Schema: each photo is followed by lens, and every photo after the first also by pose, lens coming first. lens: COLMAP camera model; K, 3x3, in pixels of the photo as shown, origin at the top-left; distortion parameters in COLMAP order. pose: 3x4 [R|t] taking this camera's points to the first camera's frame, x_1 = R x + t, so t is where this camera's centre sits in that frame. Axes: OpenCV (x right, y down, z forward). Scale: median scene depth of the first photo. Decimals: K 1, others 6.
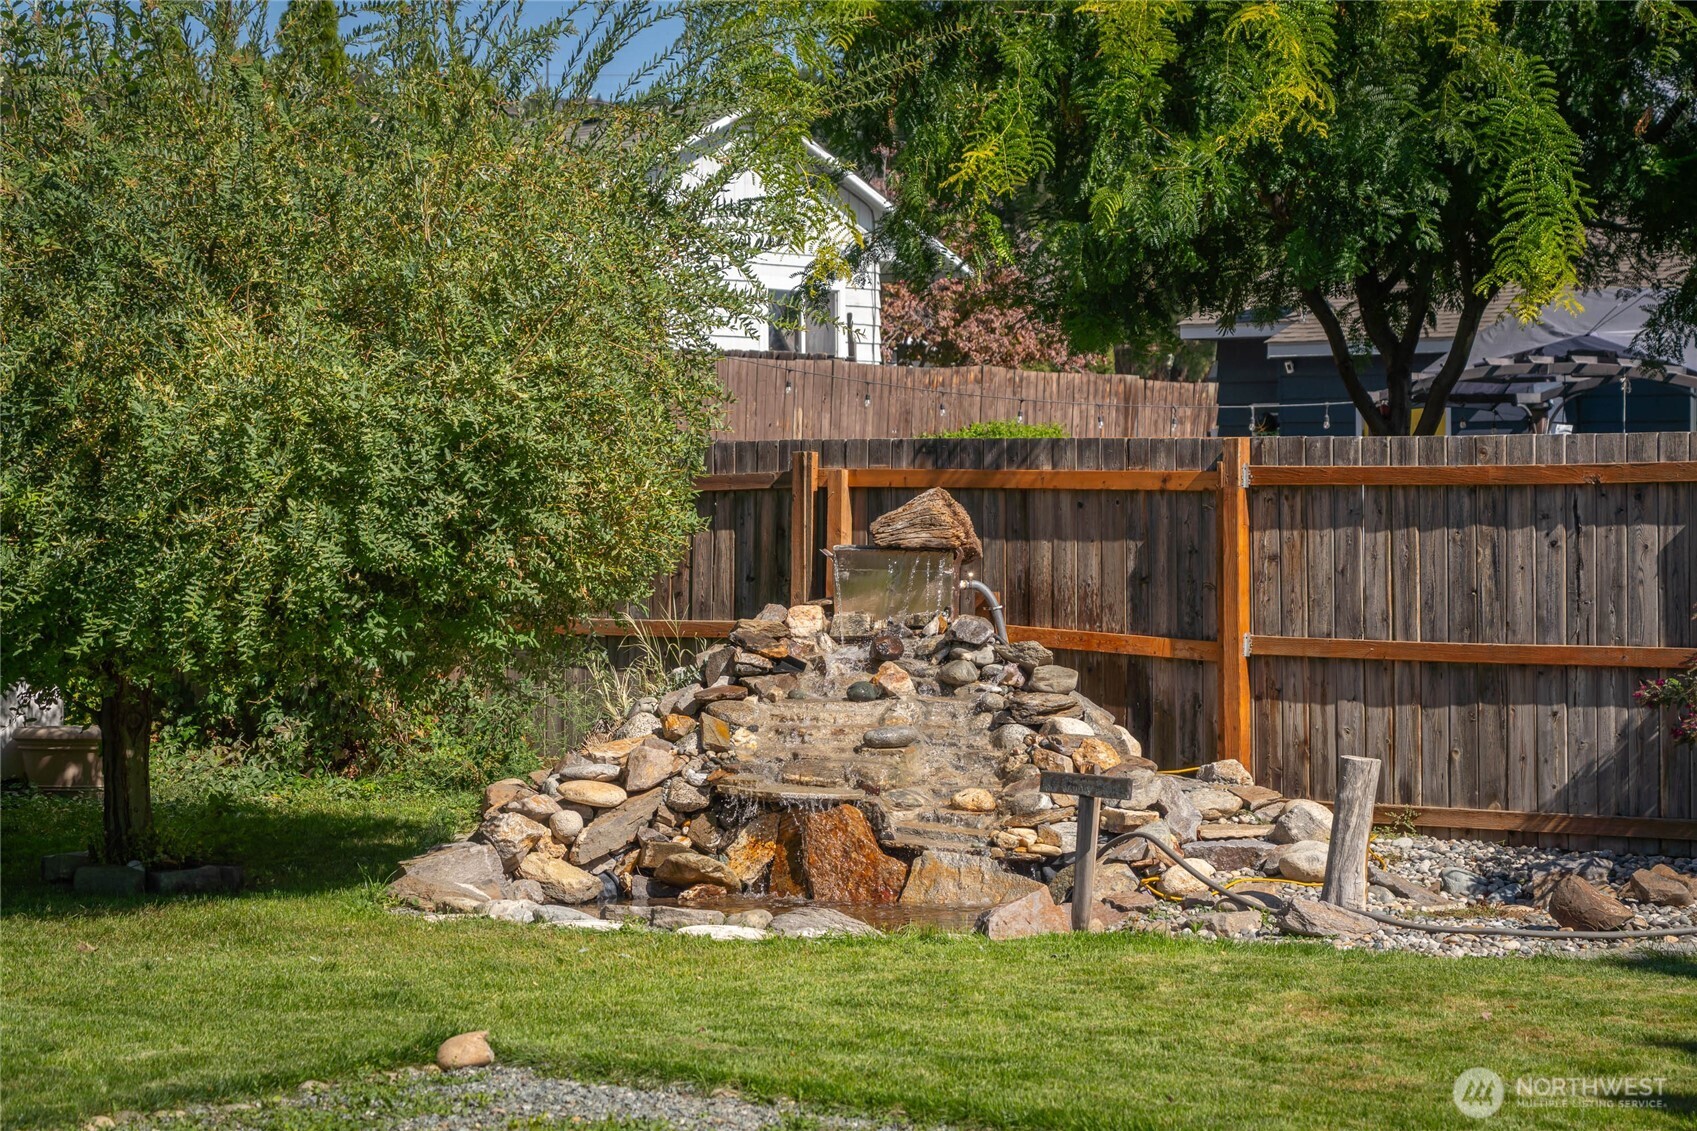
lens RADIAL K [[3598.5, 0, 838.7], [0, 3598.5, 575.6], [0, 0, 1]] dist [0.052894, 0.000000]
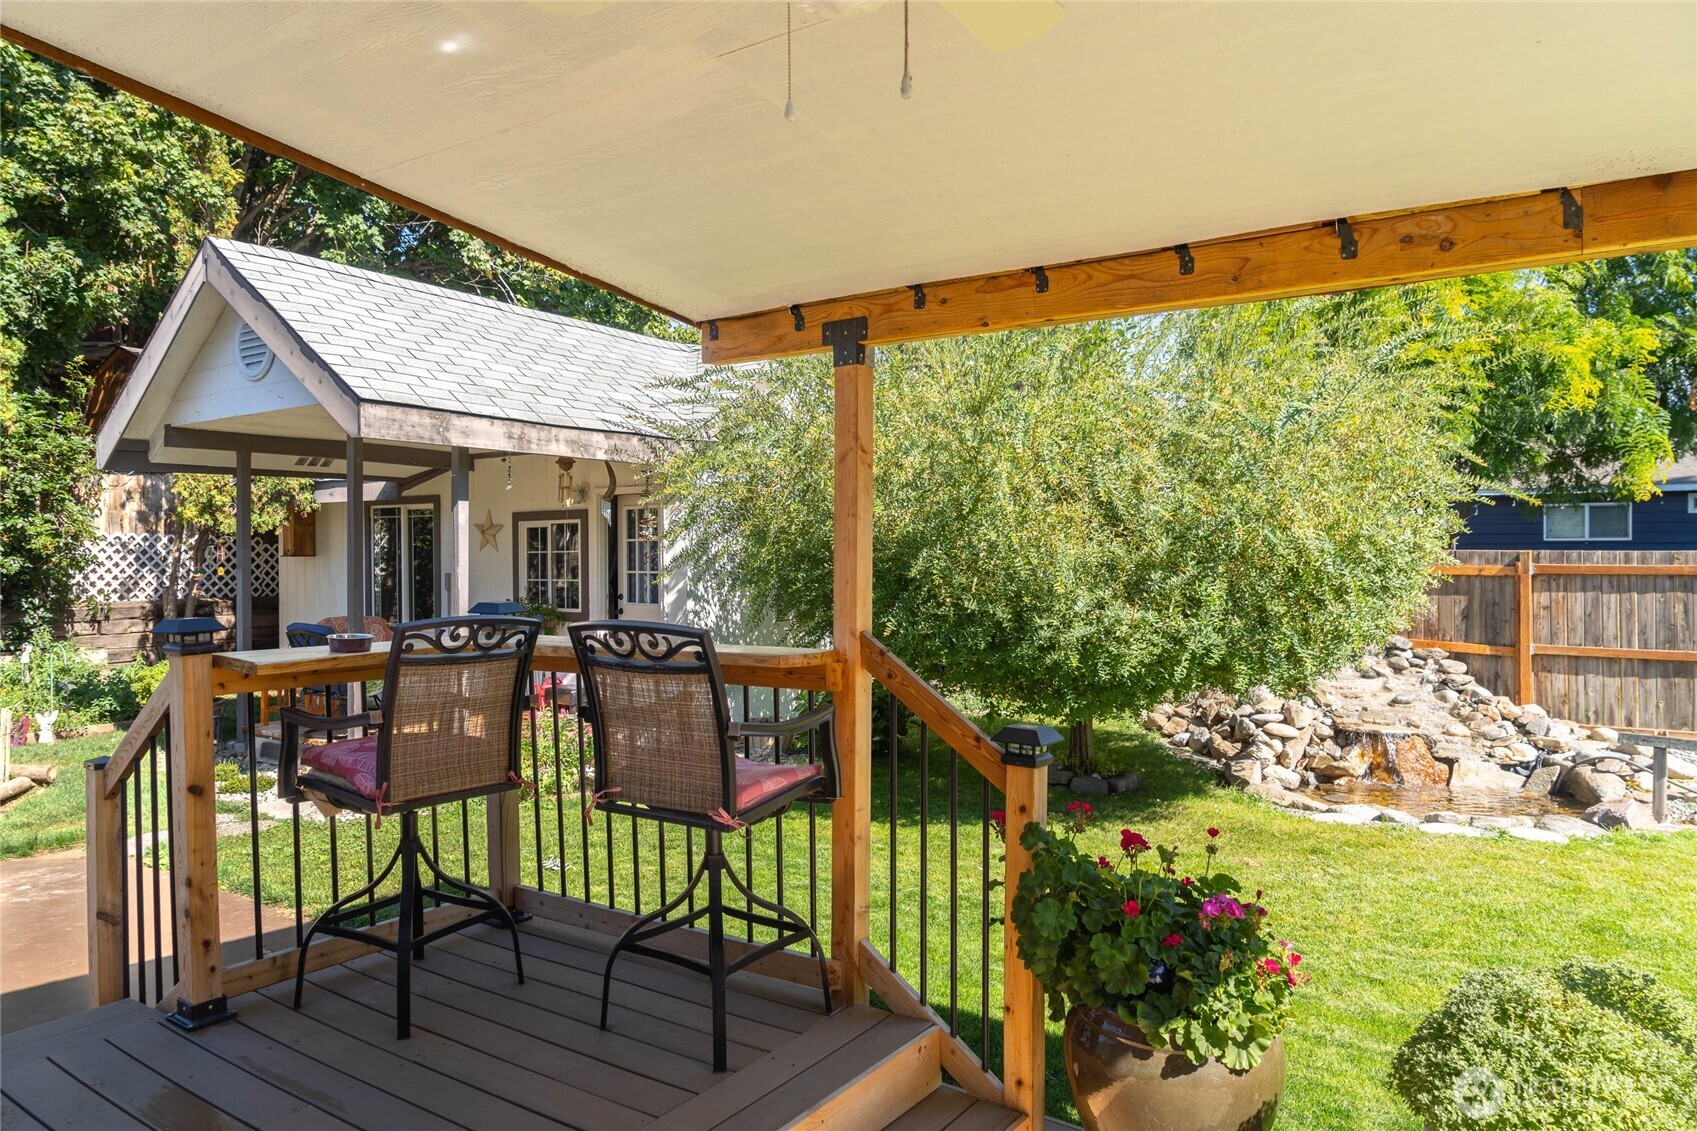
lens RADIAL K [[1126.7, 0, 842.4], [0, 1126.7, 551.6], [0, 0, 1]] dist [-0.028690, 0.014133]
pose [[0.999319, -0.000308, 0.036907, -0.348454], [0.001159, 0.999734, -0.023034, -0.025743], [-0.036890, 0.023061, 0.999053, 0.397340]]
